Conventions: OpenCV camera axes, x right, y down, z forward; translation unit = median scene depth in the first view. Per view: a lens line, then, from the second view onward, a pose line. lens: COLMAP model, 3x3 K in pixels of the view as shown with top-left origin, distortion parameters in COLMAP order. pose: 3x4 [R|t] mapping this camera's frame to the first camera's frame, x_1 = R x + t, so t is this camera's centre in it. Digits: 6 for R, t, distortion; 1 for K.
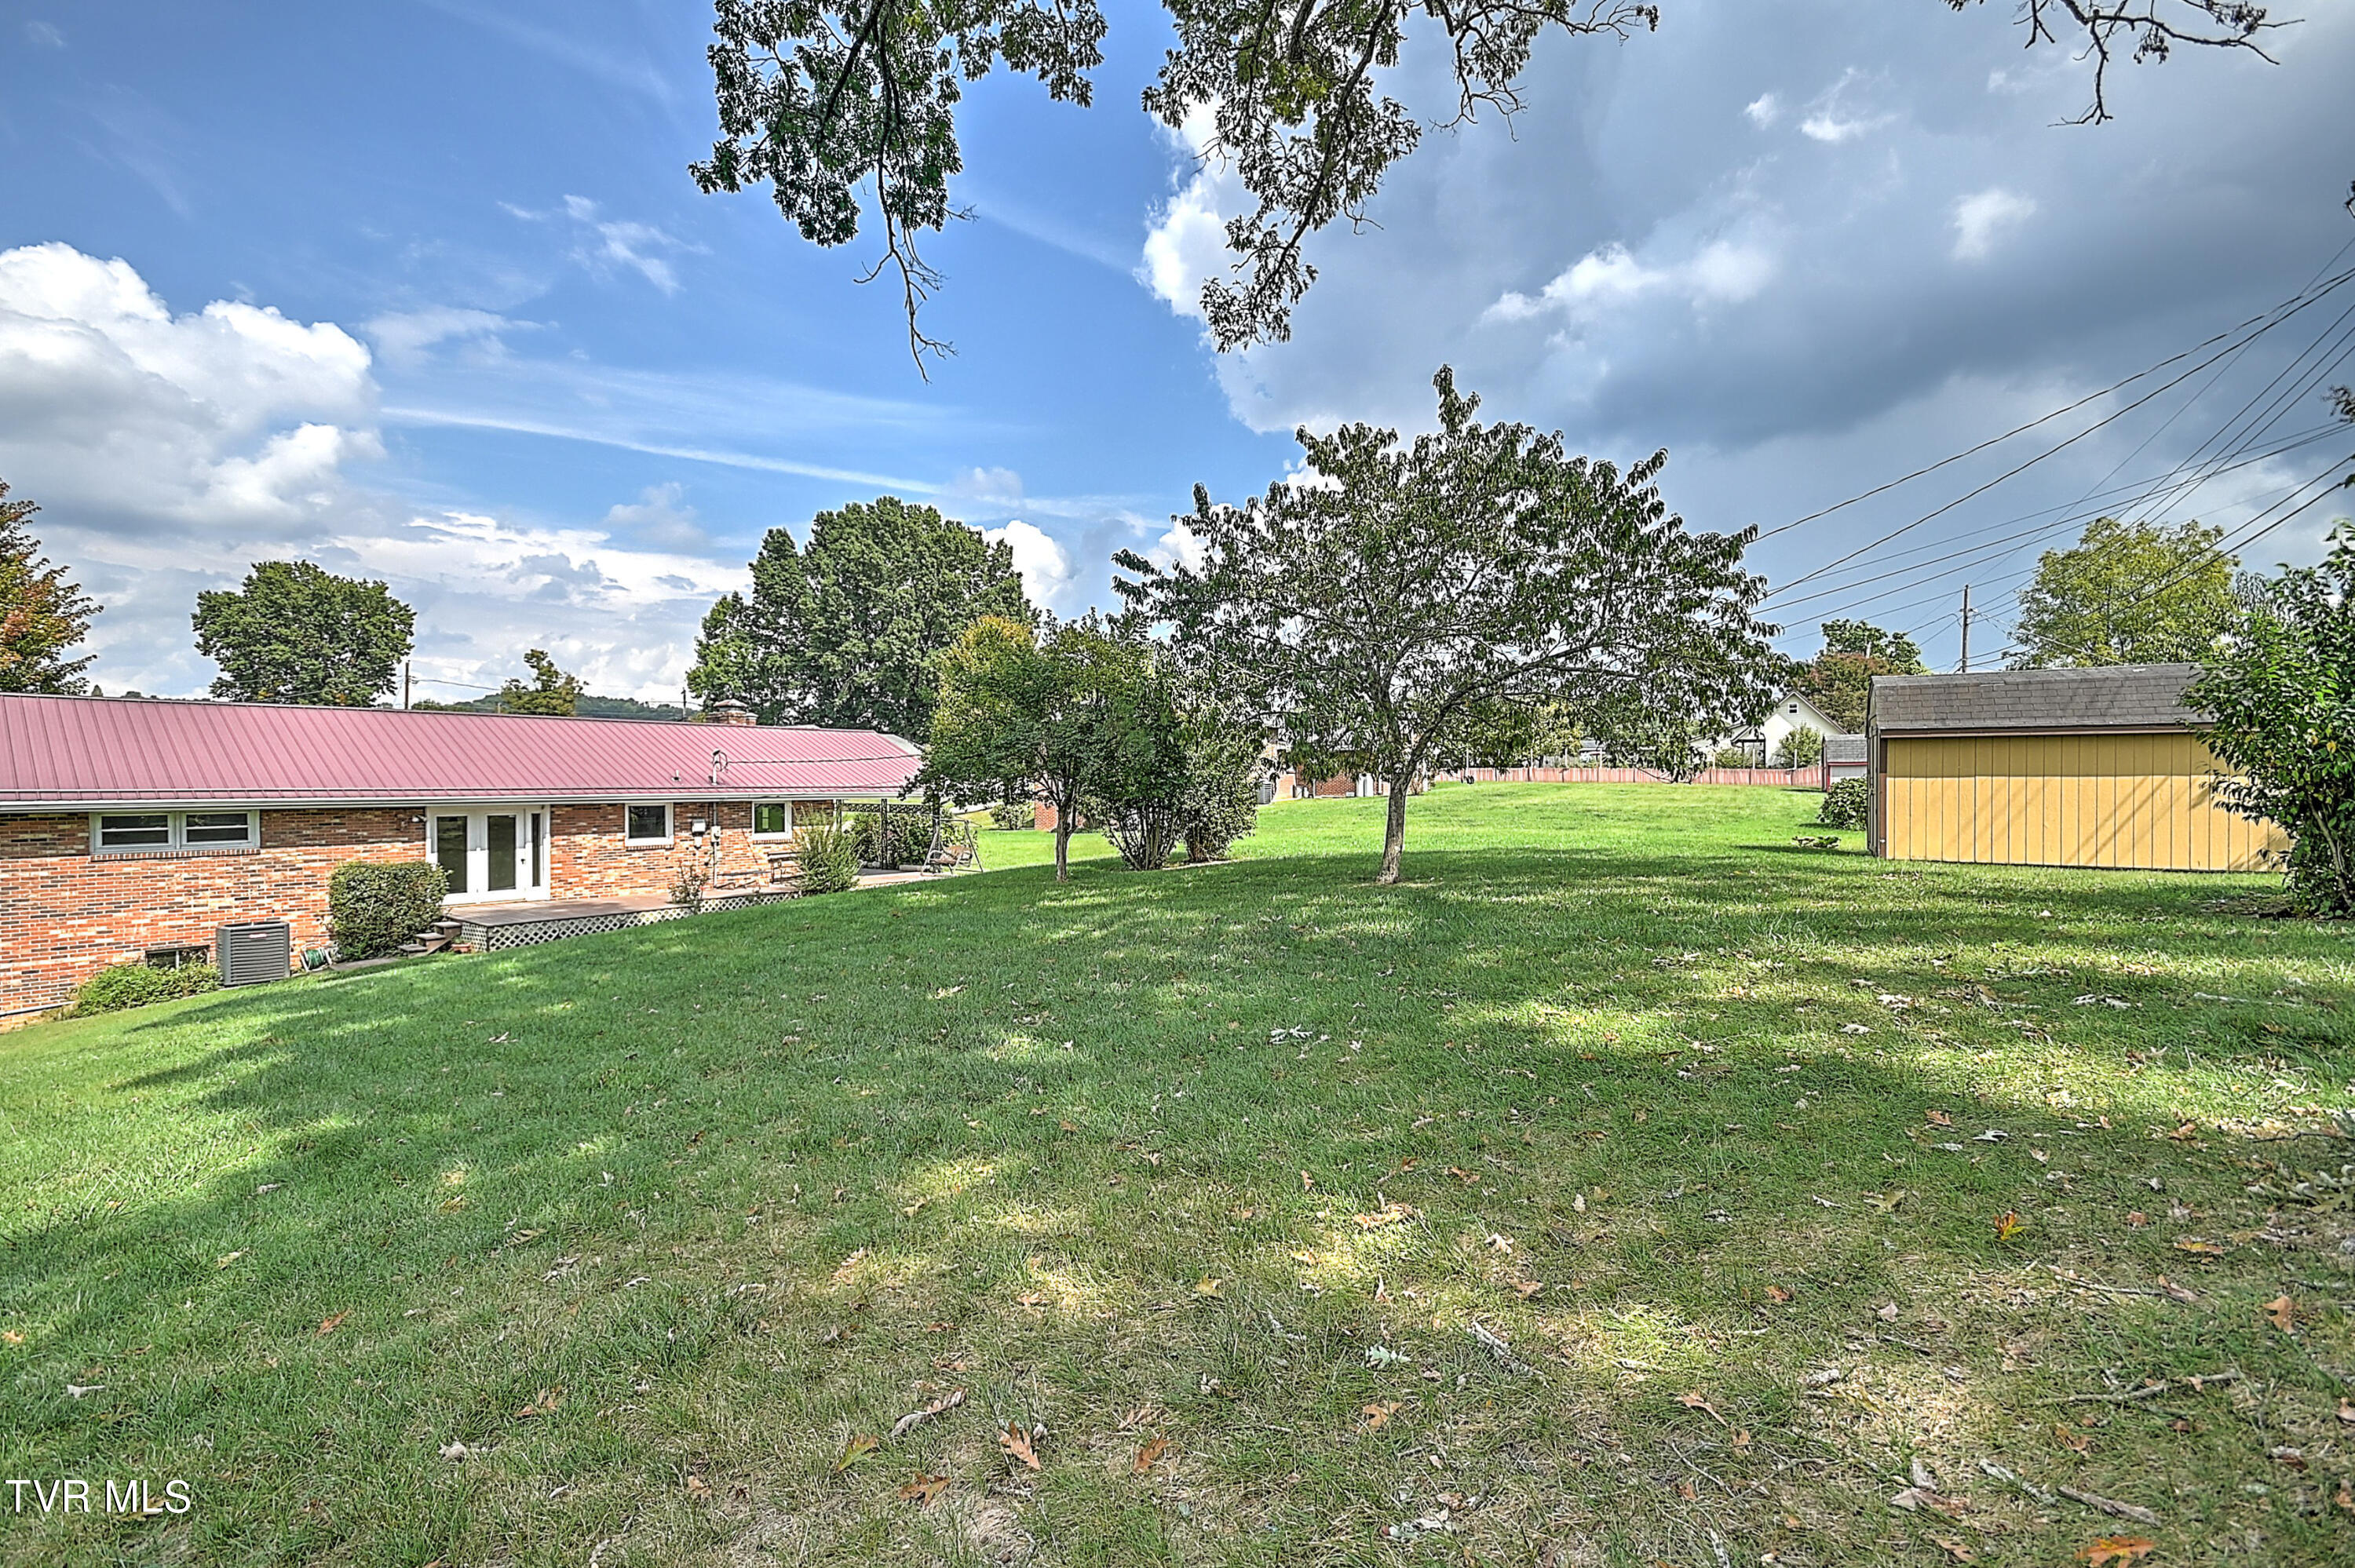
lens RADIAL K [[1044.6, 0, 1170.3], [0, 1044.6, 786.1], [0, 0, 1]] dist [0.019070, -0.007485]
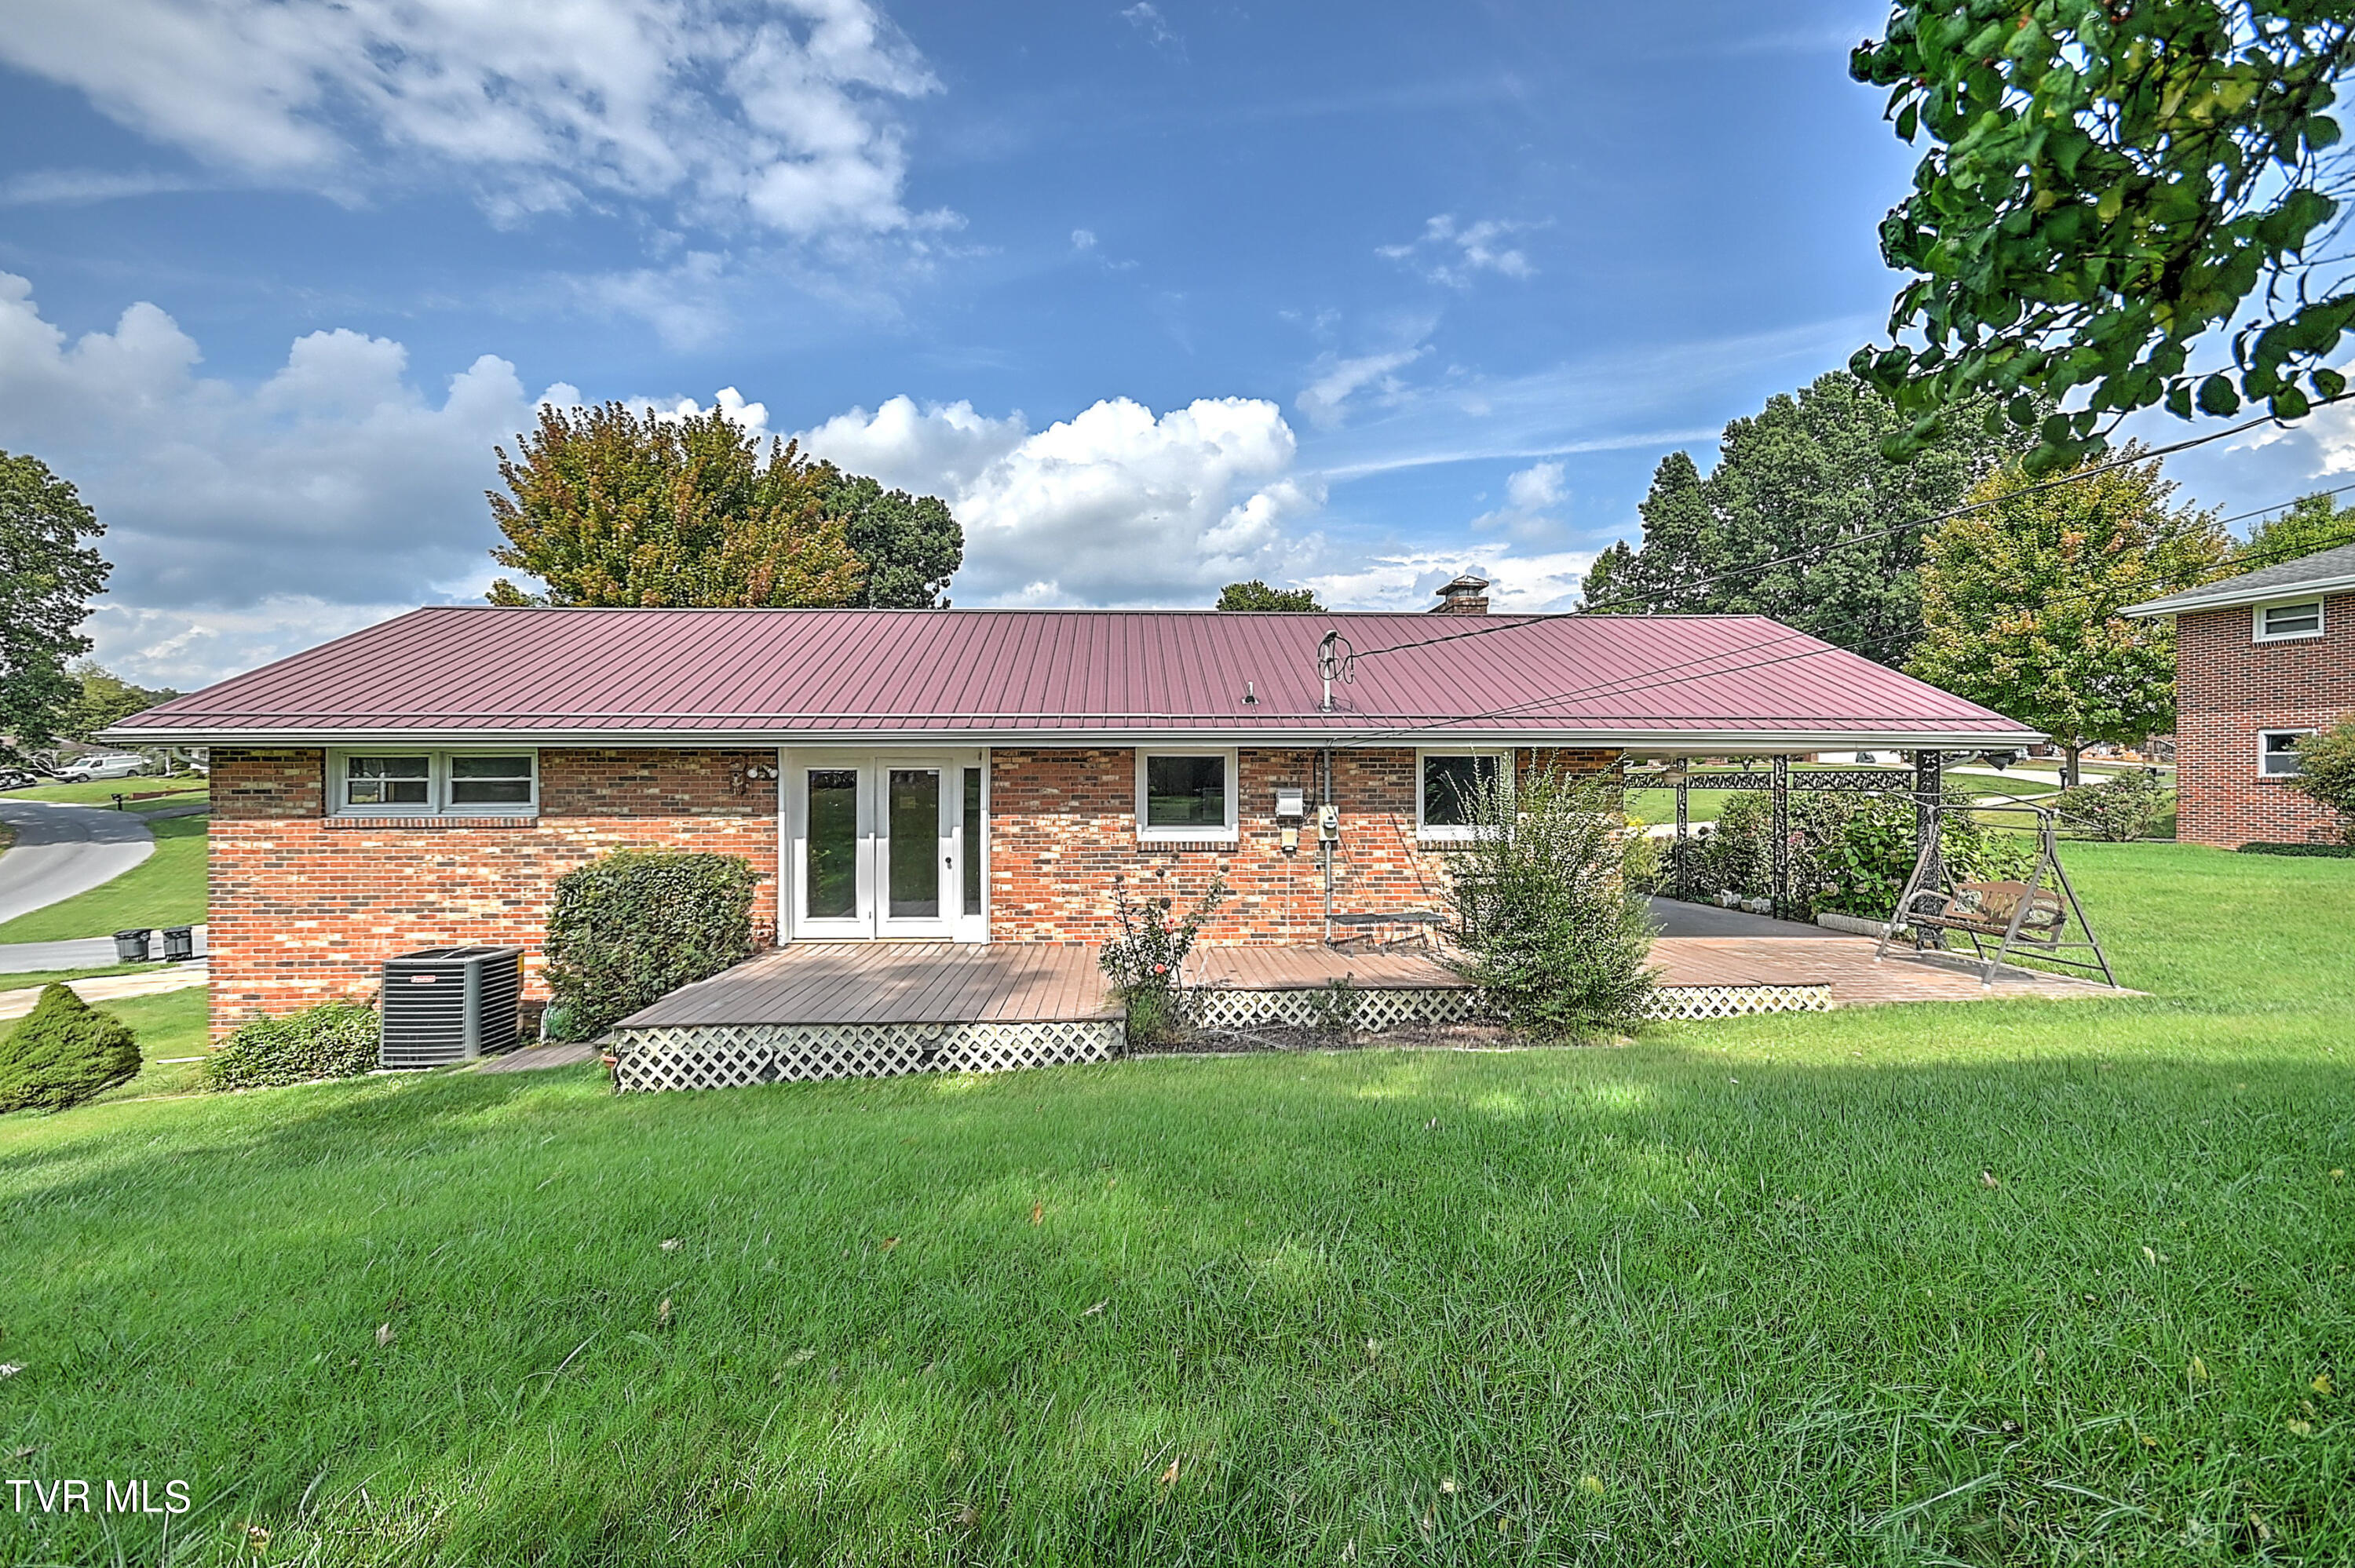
lens RADIAL K [[1044.6, 0, 1162.2], [0, 1044.6, 793.9], [0, 0, 1]] dist [0.019070, -0.007485]
pose [[0.673418, 0.012359, -0.739159, -0.167440], [-0.003708, 0.999904, 0.013341, 0.029988], [0.739253, -0.006243, 0.673399, 0.696125]]
